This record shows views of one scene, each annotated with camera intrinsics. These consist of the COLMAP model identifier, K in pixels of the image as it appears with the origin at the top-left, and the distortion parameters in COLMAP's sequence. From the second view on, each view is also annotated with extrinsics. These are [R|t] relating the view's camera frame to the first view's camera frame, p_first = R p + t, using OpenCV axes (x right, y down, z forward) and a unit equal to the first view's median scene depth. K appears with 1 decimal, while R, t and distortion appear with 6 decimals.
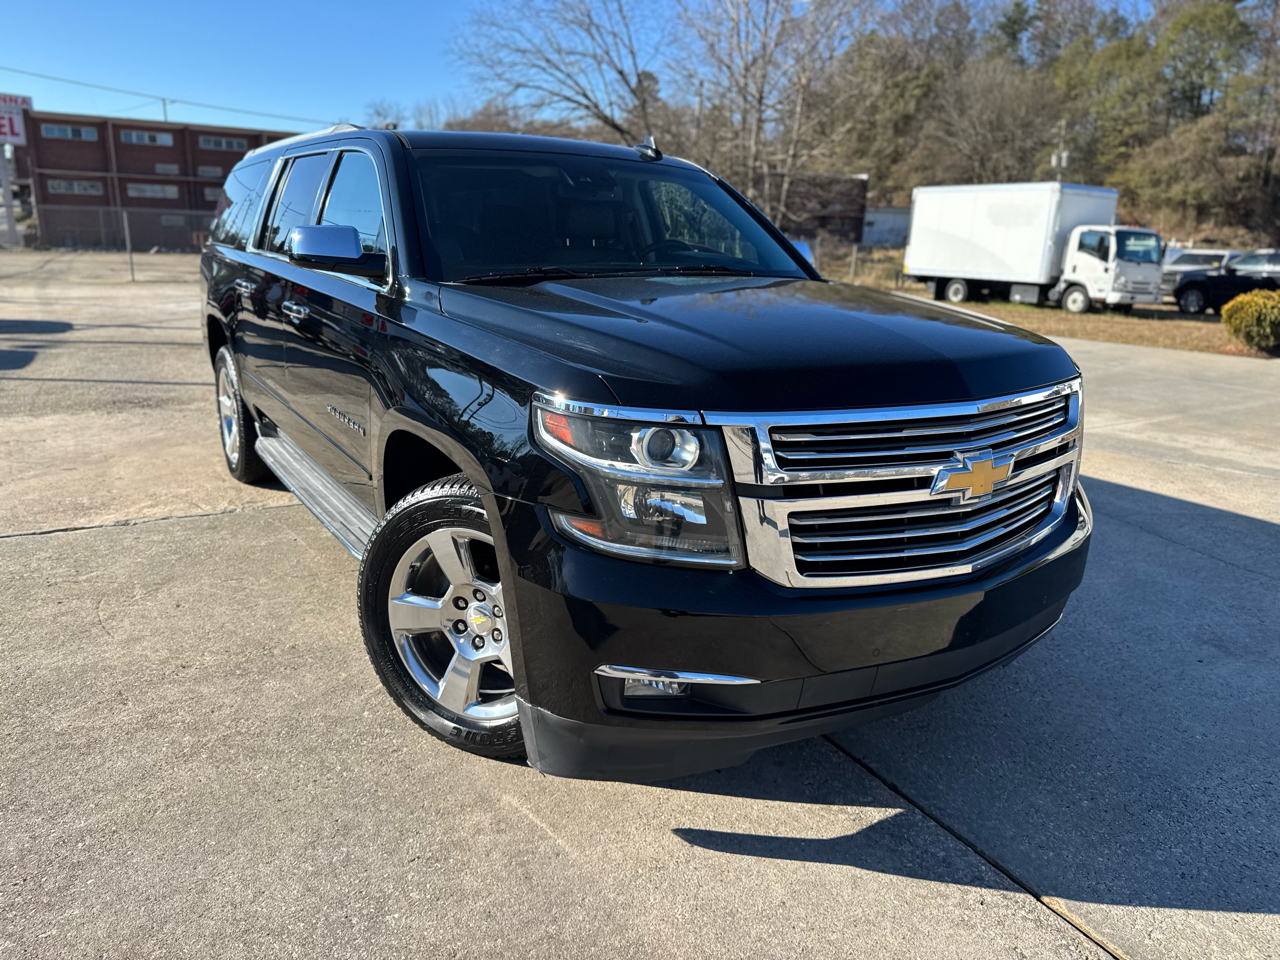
lens RADIAL K [[897.8, 0, 649.1], [0, 897.8, 478.6], [0, 0, 1]] dist [0.025368, -0.020062]
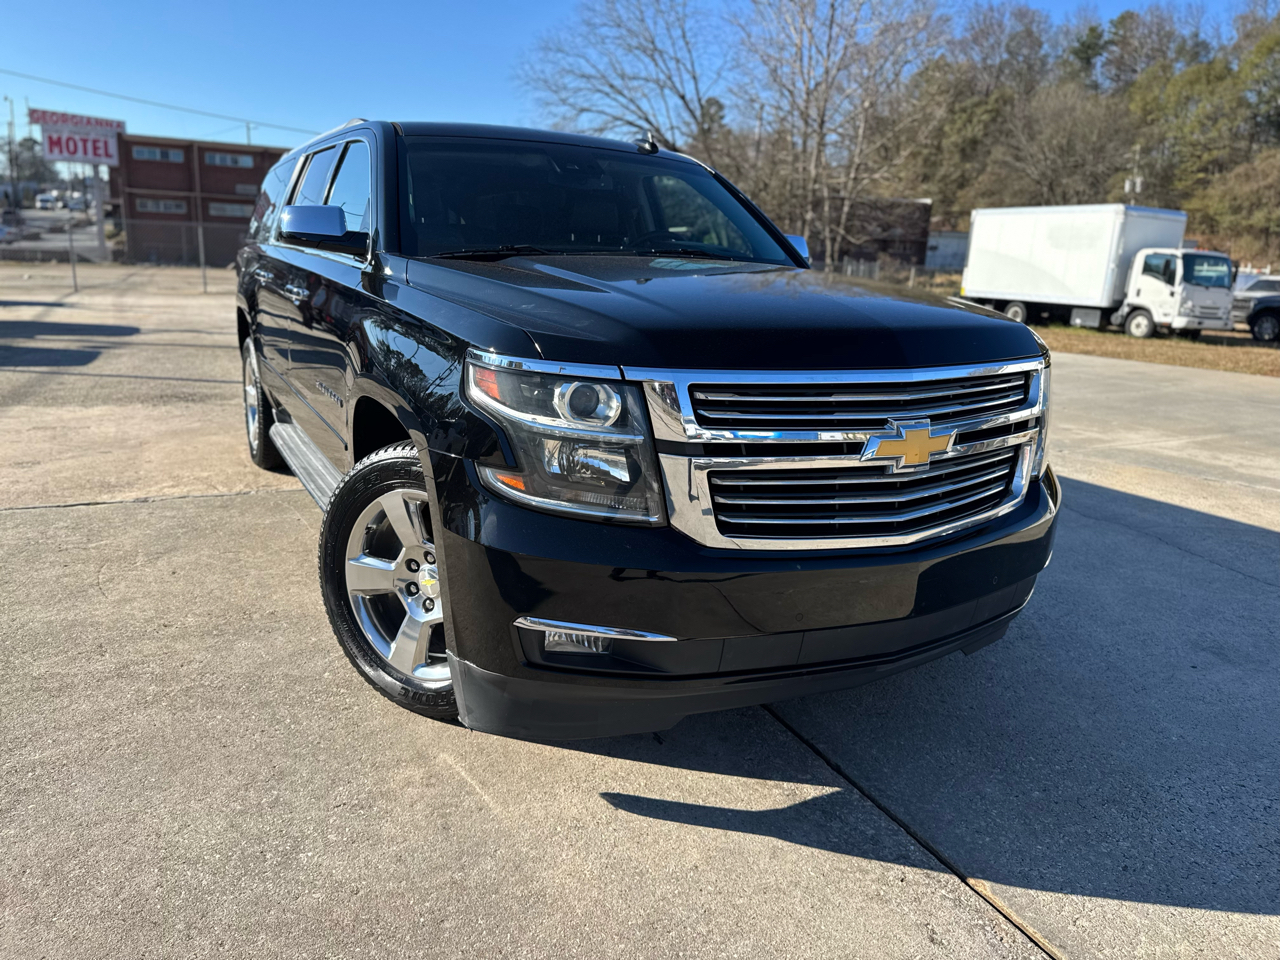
lens RADIAL K [[897.8, 0, 640.0], [0, 897.8, 473.2], [0, 0, 1]] dist [0.025368, -0.020062]
pose [[0.997006, 0.027476, -0.072281, 0.097591], [-0.029644, 0.999137, -0.029092, 0.046239], [0.071419, 0.031148, 0.996960, -0.002136]]
